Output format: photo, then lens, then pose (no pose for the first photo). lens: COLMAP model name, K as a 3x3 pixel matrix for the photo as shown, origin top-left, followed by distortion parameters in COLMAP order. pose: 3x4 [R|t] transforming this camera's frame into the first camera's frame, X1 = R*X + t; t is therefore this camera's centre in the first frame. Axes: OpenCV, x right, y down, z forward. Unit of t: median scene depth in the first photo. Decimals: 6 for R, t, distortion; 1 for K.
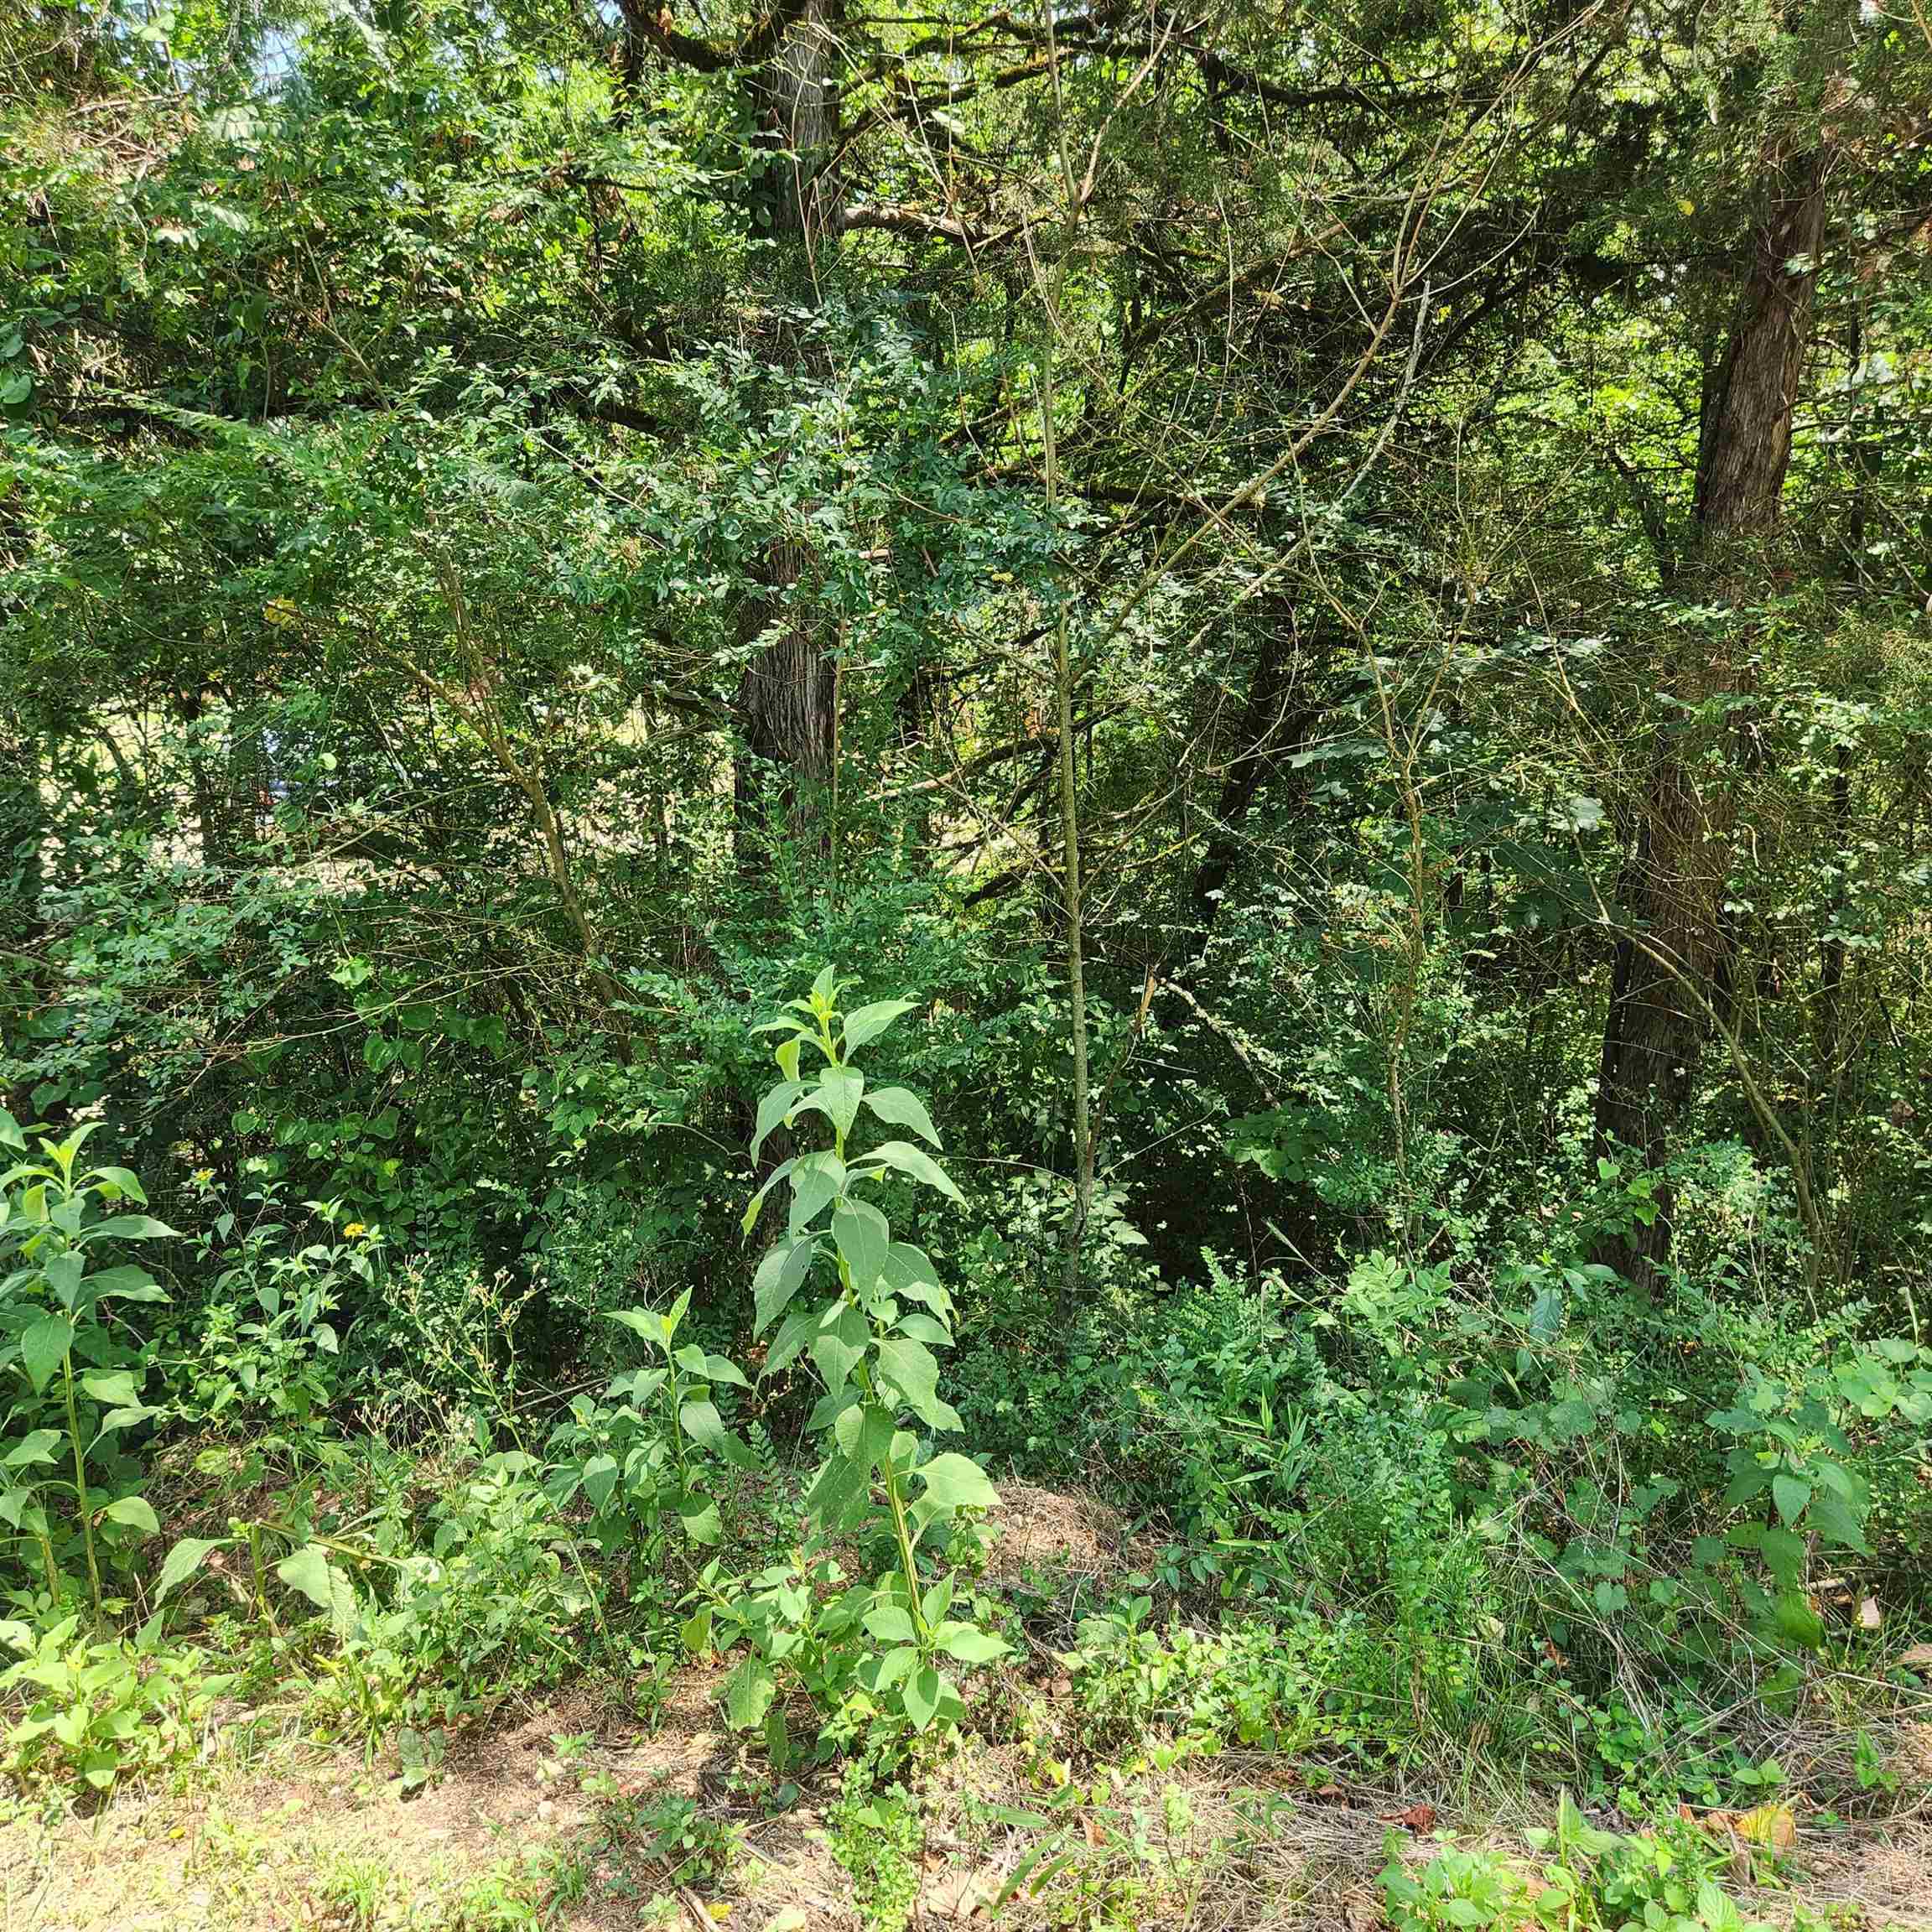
lens RADIAL K [[1792.9, 0, 960.6], [0, 1792.9, 959.3], [0, 0, 1]] dist [0.077152, -0.113397]
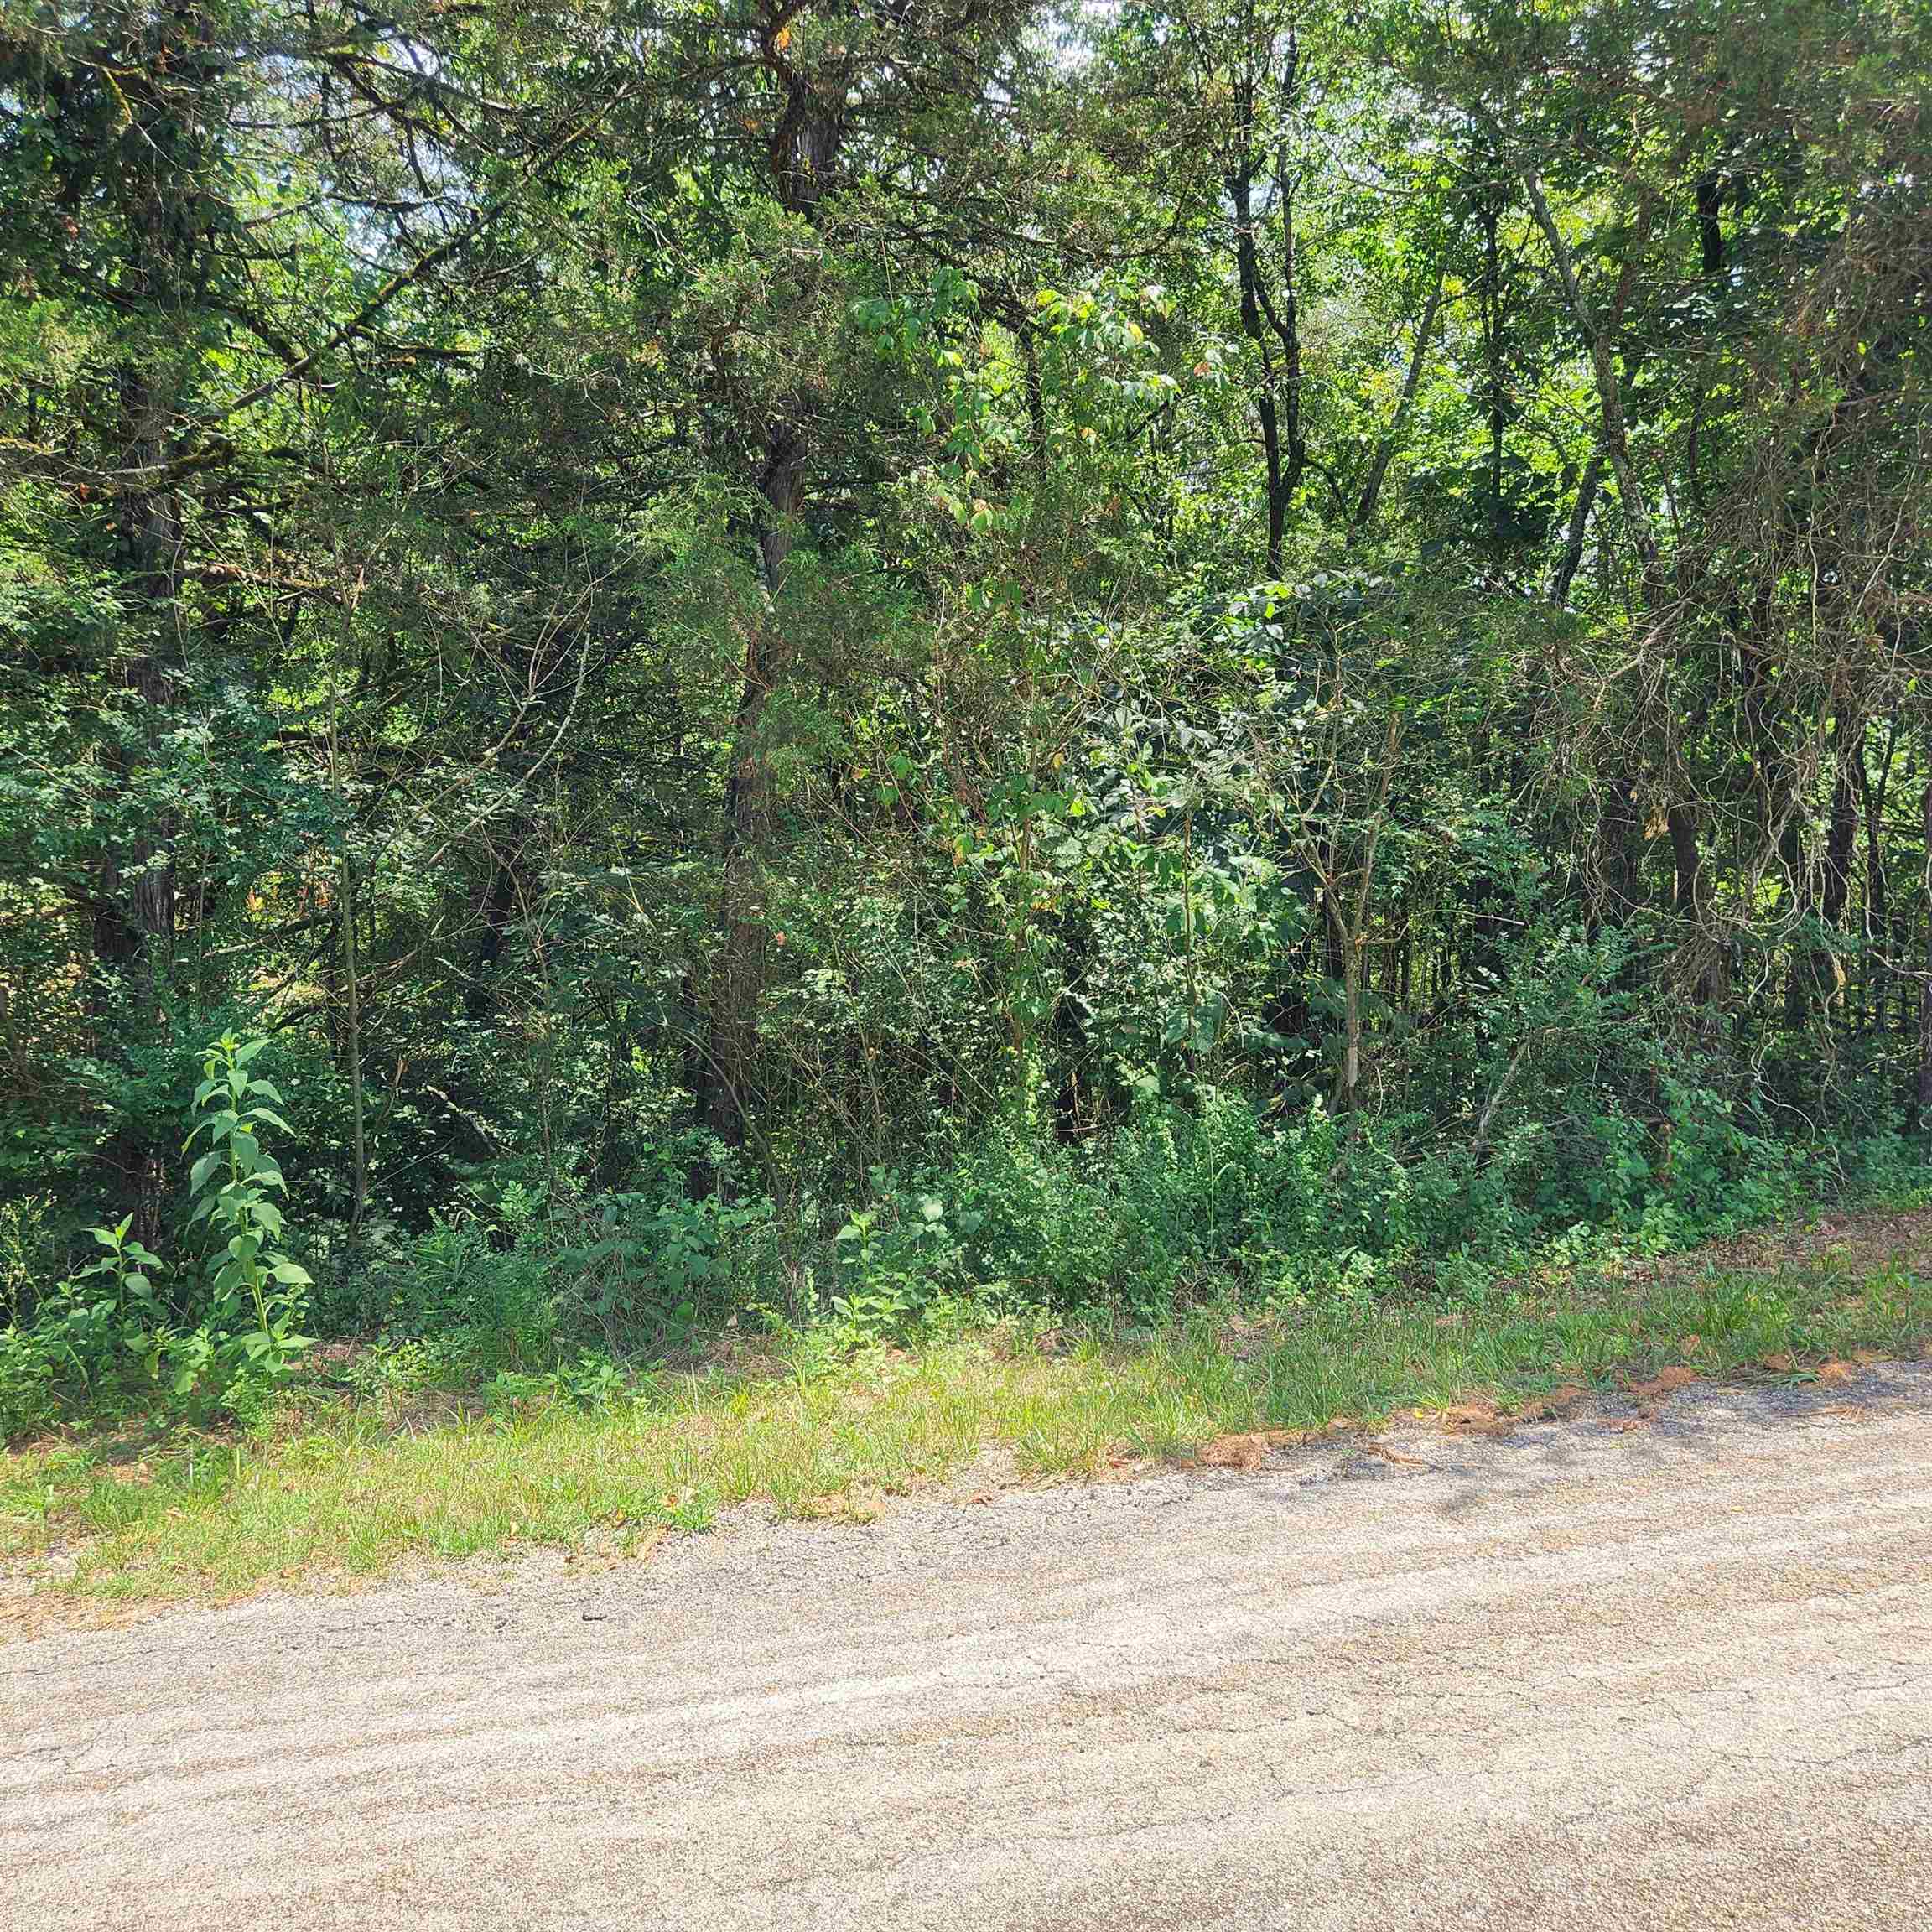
lens RADIAL K [[1792.9, 0, 960.6], [0, 1792.9, 959.3], [0, 0, 1]] dist [0.077152, -0.113397]
pose [[0.929066, -0.002839, 0.369902, -0.045218], [0.035857, 0.995953, -0.082418, 0.103726], [-0.368171, 0.089835, 0.925408, -1.097348]]
